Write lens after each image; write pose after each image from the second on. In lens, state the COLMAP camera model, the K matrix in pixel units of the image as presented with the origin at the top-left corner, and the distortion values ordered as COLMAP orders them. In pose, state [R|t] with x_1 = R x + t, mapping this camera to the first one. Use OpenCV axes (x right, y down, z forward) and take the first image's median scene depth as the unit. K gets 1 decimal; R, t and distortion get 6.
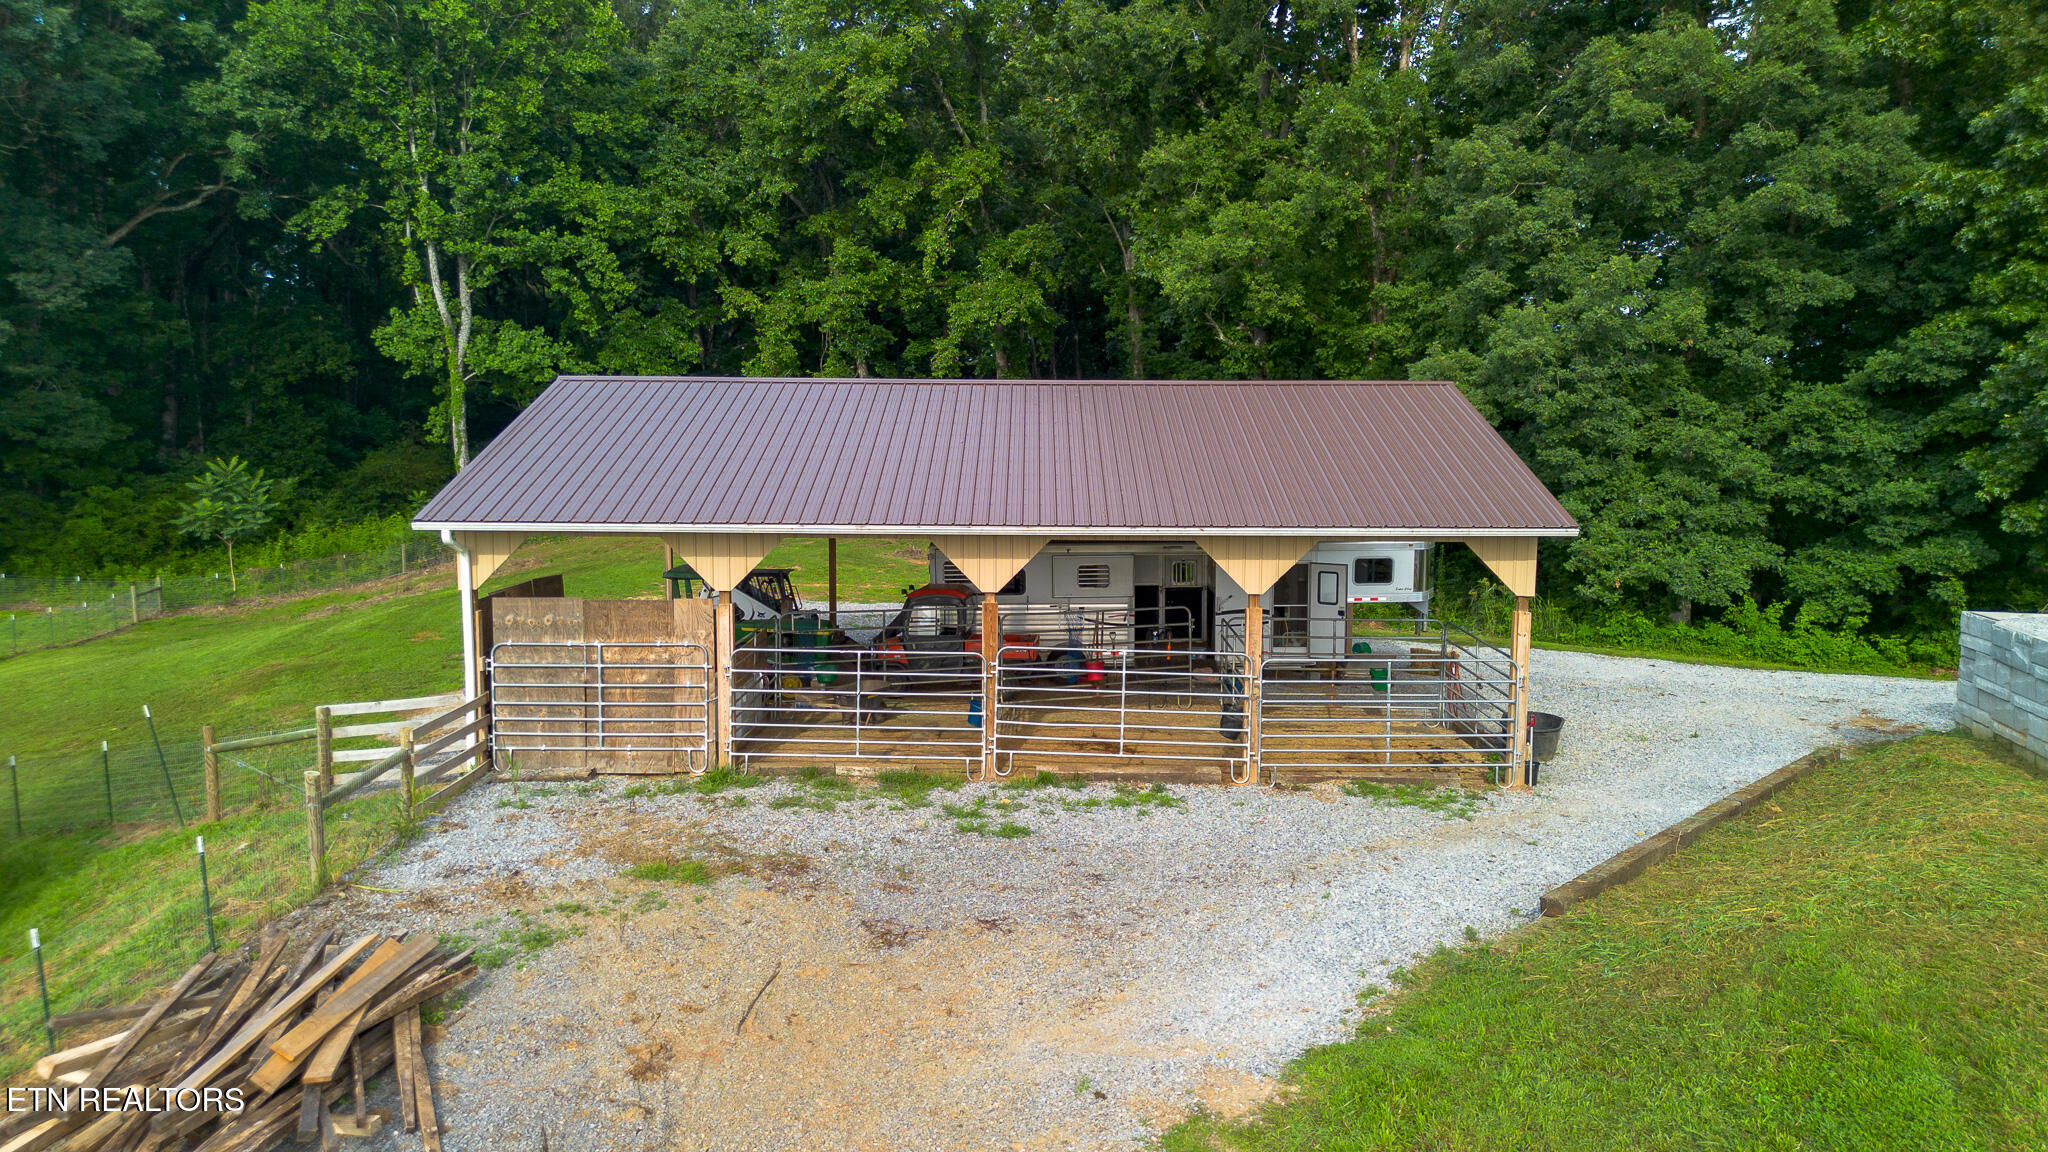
lens RADIAL K [[1447.7, 0, 1026.7], [0, 1447.7, 585.1], [0, 0, 1]] dist [0.062365, -0.057829]
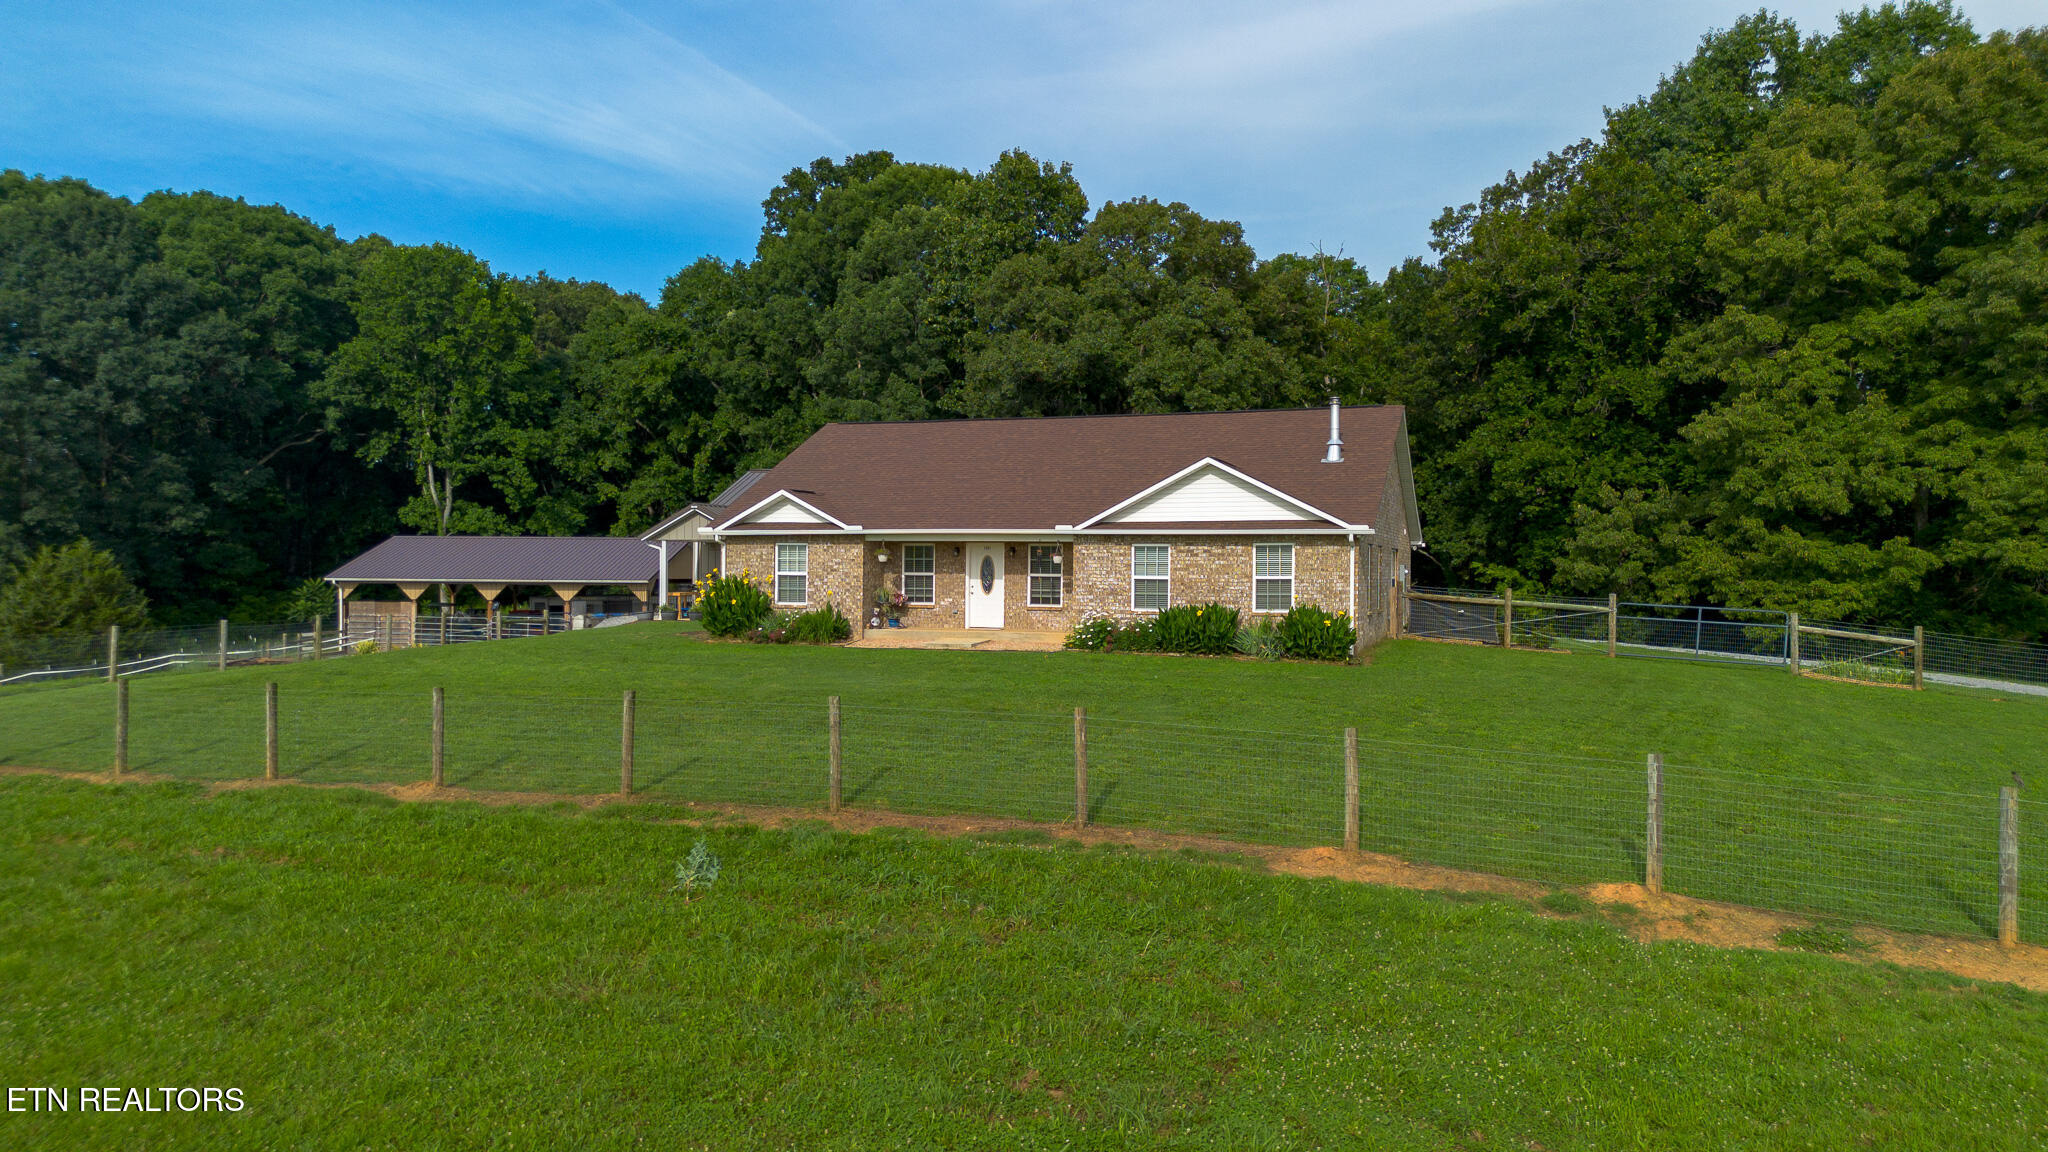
lens RADIAL K [[1453.8, 0, 1023.2], [0, 1453.8, 585.1], [0, 0, 1]] dist [0.063403, -0.065673]
pose [[0.996542, 0.002789, -0.083042, 0.490498], [-0.011395, 0.994580, -0.103344, 0.101284], [0.082304, 0.103933, 0.991173, -0.750713]]
